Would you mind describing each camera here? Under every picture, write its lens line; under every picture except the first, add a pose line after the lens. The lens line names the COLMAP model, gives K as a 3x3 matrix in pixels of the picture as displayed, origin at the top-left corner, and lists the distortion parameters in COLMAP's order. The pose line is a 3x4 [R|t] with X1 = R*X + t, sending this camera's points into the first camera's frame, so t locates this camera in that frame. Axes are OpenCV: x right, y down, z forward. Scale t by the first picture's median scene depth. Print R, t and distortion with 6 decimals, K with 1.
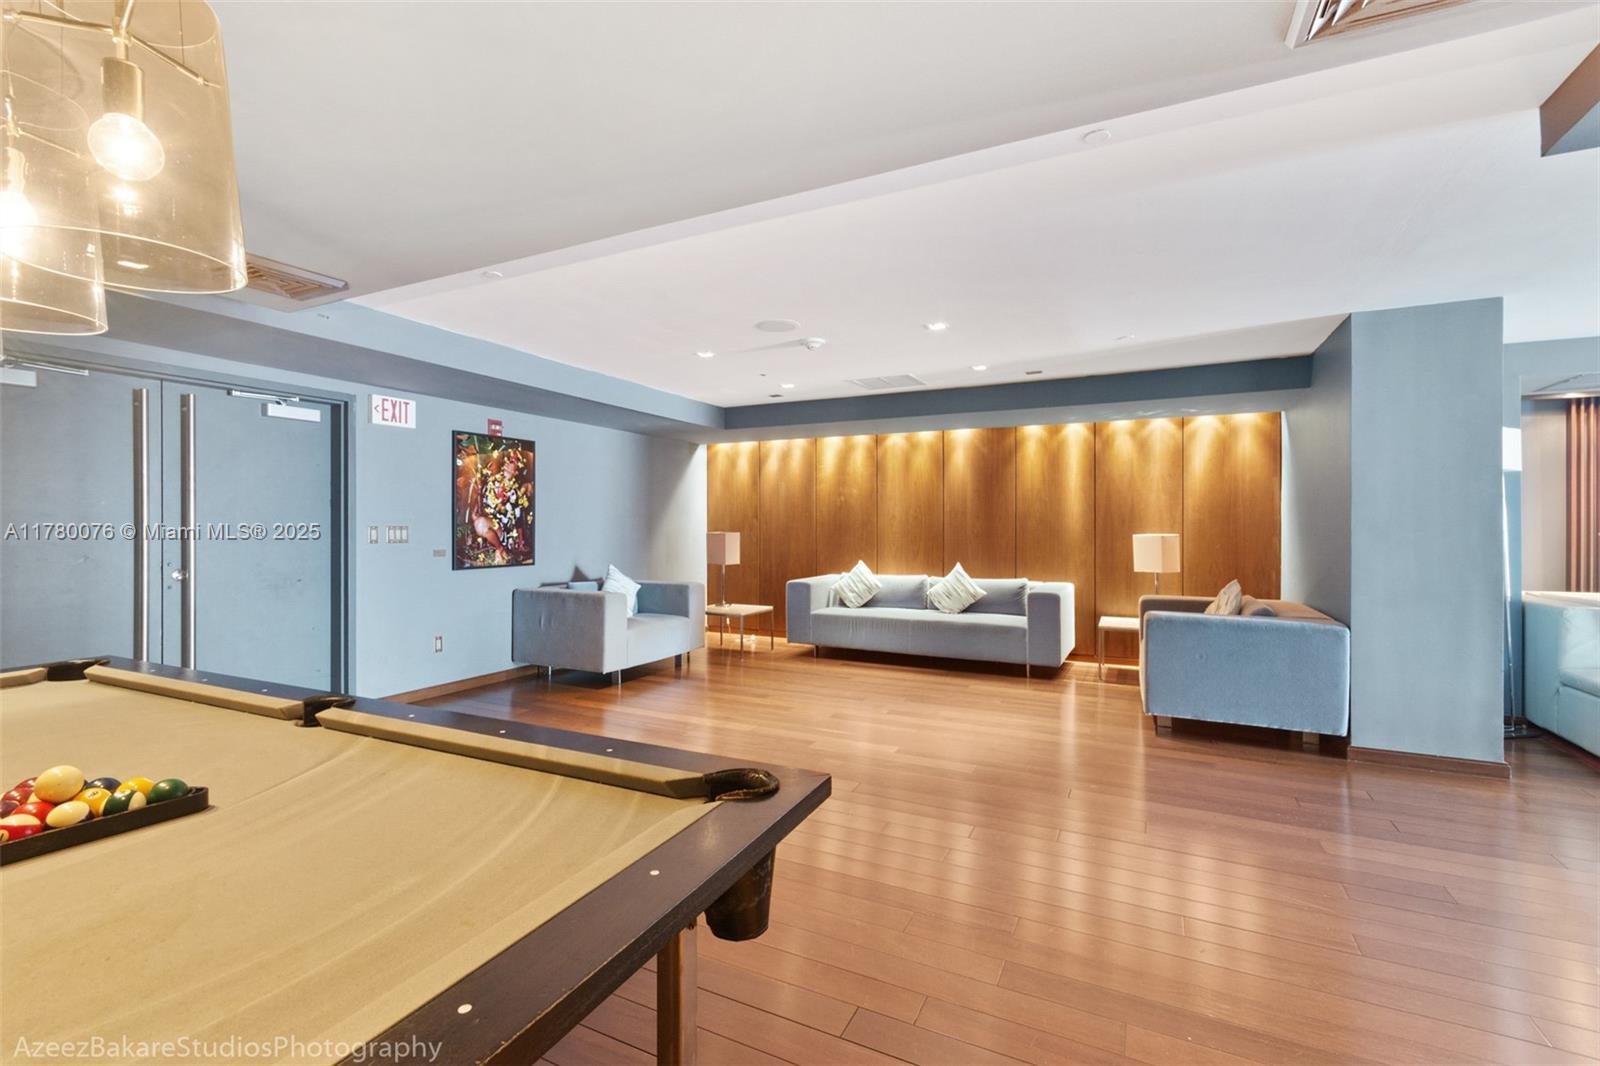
lens RADIAL K [[709.8, 0, 797.3], [0, 709.8, 527.1], [0, 0, 1]] dist [0.000352, -0.000192]
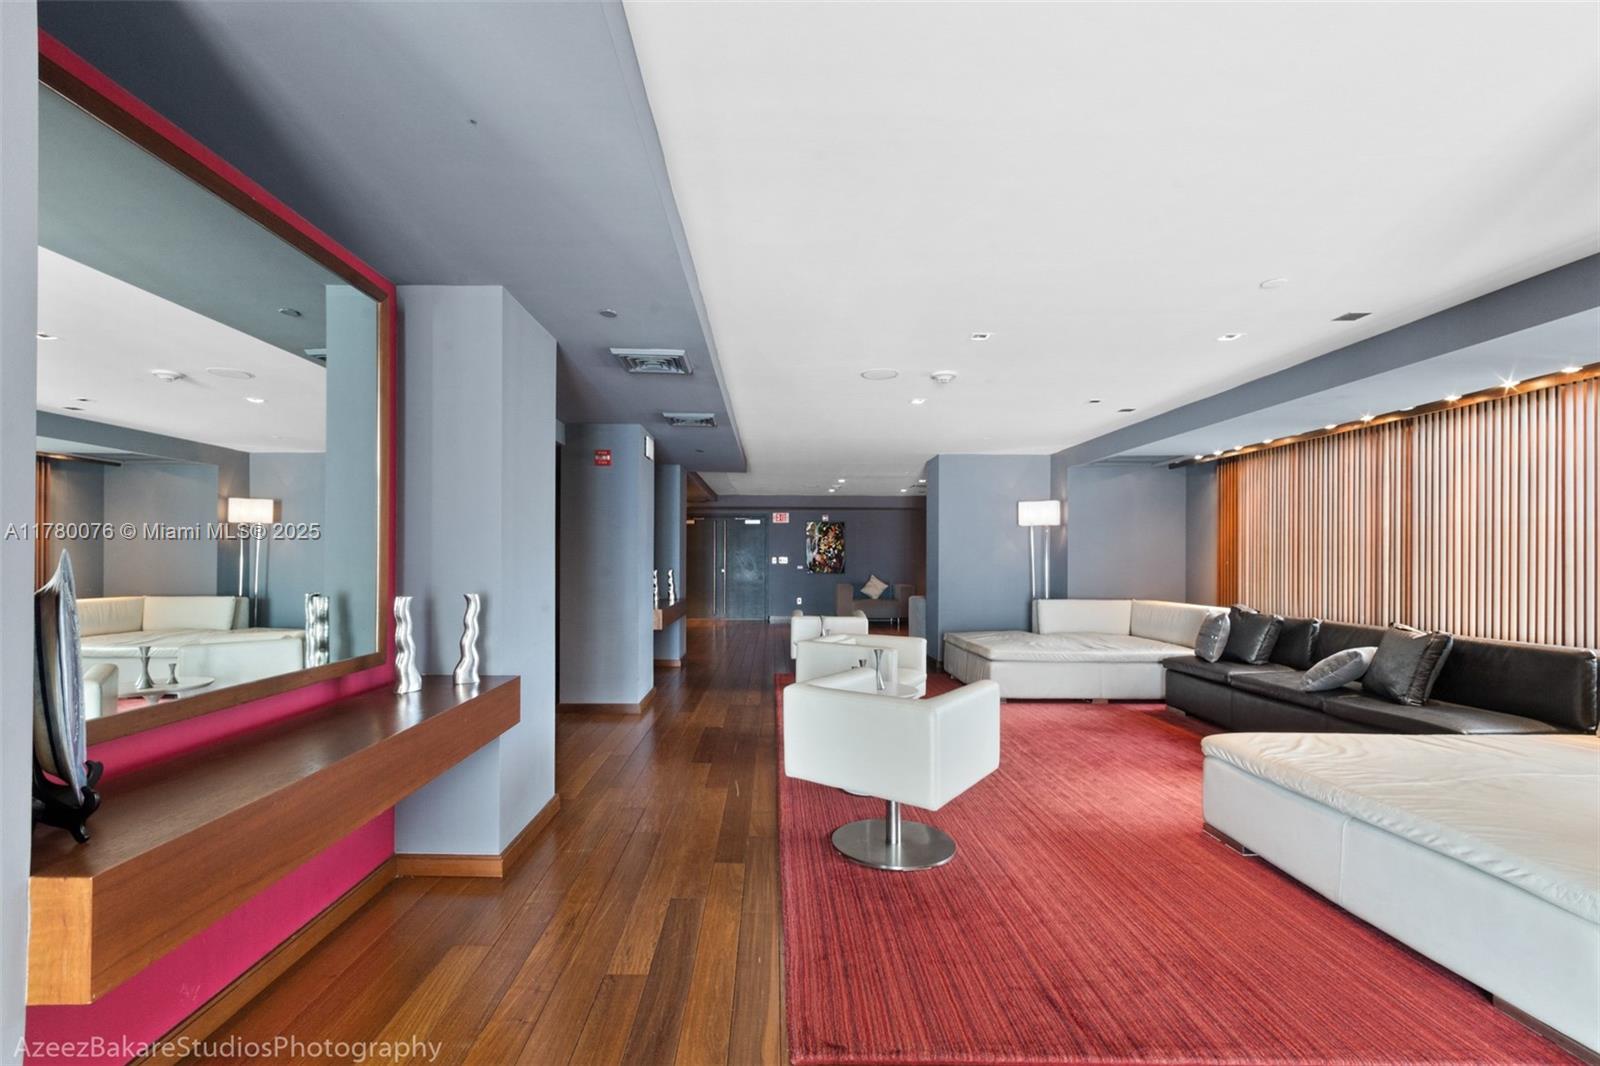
lens RADIAL K [[709.8, 0, 795.8], [0, 709.8, 550.3], [0, 0, 1]] dist [0.000352, -0.000192]
pose [[0.457950, -0.012200, -0.888894, 1.755752], [-0.007509, 0.999817, -0.017590, 0.018282], [0.888946, 0.014730, 0.457775, -0.233130]]
